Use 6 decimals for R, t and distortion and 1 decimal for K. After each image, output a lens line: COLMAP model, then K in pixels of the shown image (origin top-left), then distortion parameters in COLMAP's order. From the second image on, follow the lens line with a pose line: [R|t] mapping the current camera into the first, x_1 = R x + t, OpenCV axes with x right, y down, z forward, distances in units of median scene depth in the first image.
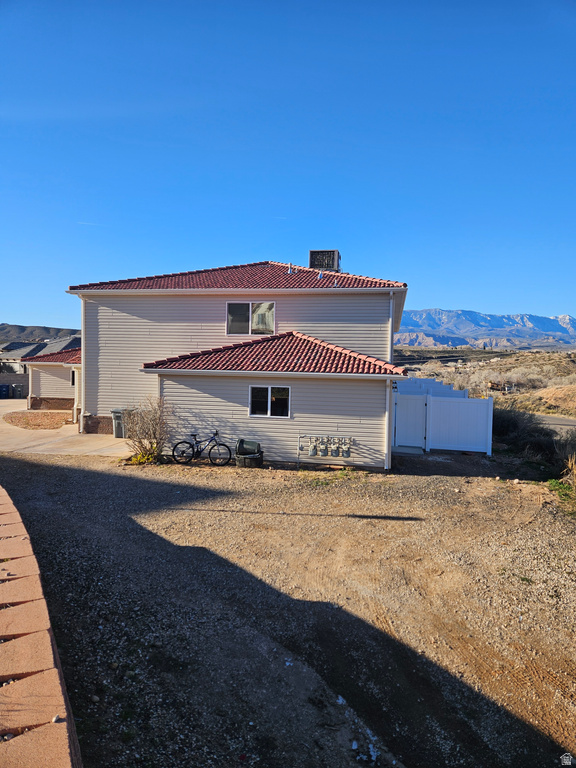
lens RADIAL K [[504.5, 0, 296.7], [0, 504.5, 387.2], [0, 0, 1]] dist [0.073349, -0.062488]
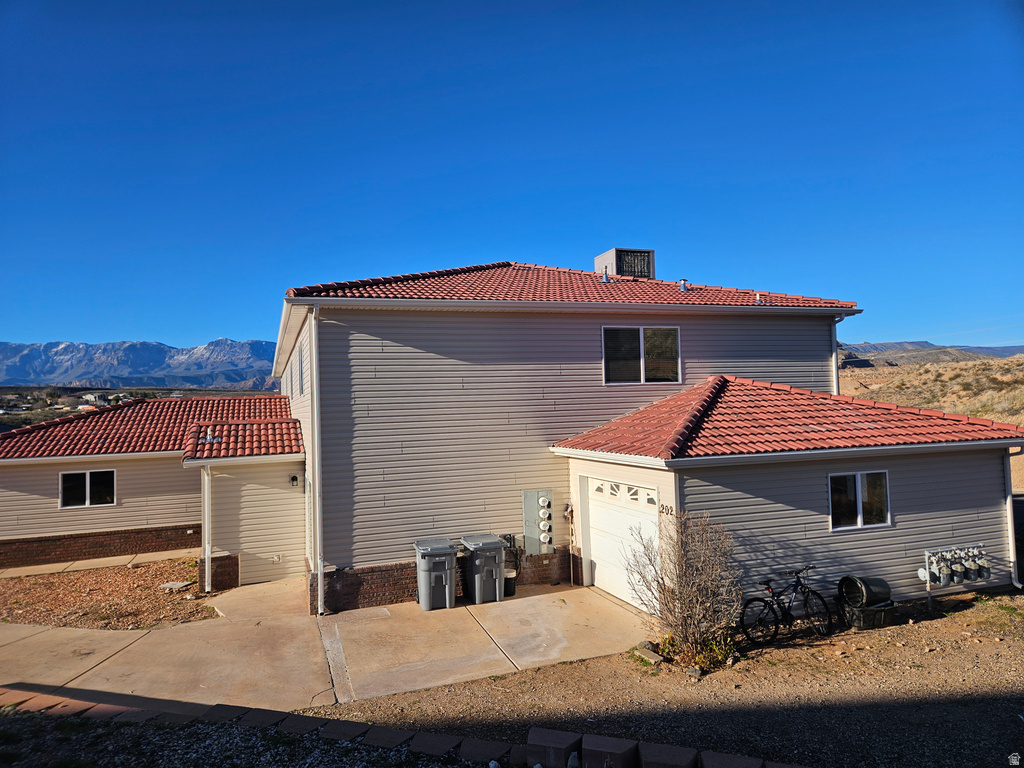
lens RADIAL K [[672.7, 0, 509.4], [0, 672.7, 387.0], [0, 0, 1]] dist [0.073349, -0.062488]
pose [[0.864198, -0.032392, 0.502108, -0.592057], [0.073910, 0.995273, -0.063003, -0.059836], [-0.497694, 0.091558, 0.862507, 0.402121]]
